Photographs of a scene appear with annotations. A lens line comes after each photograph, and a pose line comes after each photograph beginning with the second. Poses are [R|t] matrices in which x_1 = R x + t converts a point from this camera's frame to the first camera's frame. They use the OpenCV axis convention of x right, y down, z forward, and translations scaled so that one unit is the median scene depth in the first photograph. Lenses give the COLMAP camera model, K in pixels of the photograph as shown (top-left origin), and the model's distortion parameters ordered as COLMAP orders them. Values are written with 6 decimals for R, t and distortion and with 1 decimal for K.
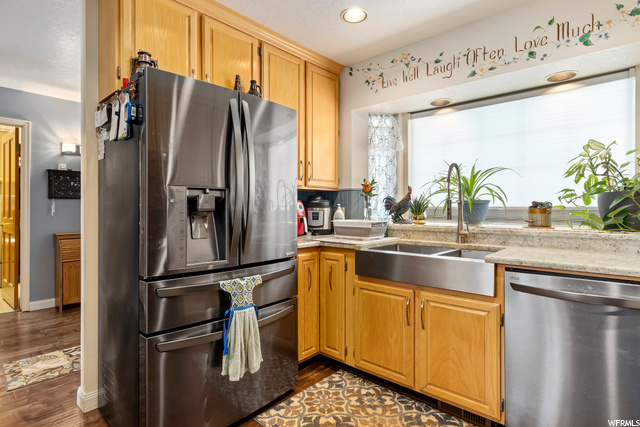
lens RADIAL K [[354.0, 0, 318.7], [0, 354.0, 204.7], [0, 0, 1]] dist [-0.005932, -0.000644]
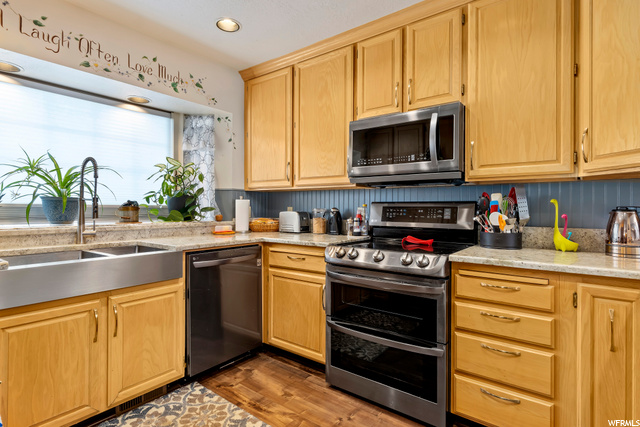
lens RADIAL K [[315.5, 0, 318.9], [0, 315.5, 209.0], [0, 0, 1]] dist [-0.002696, -0.000424]
pose [[-0.088531, -0.004839, 0.996062, -0.517374], [-0.013965, 0.999896, 0.003616, 0.006909], [-0.995976, -0.013590, -0.088590, 0.498786]]
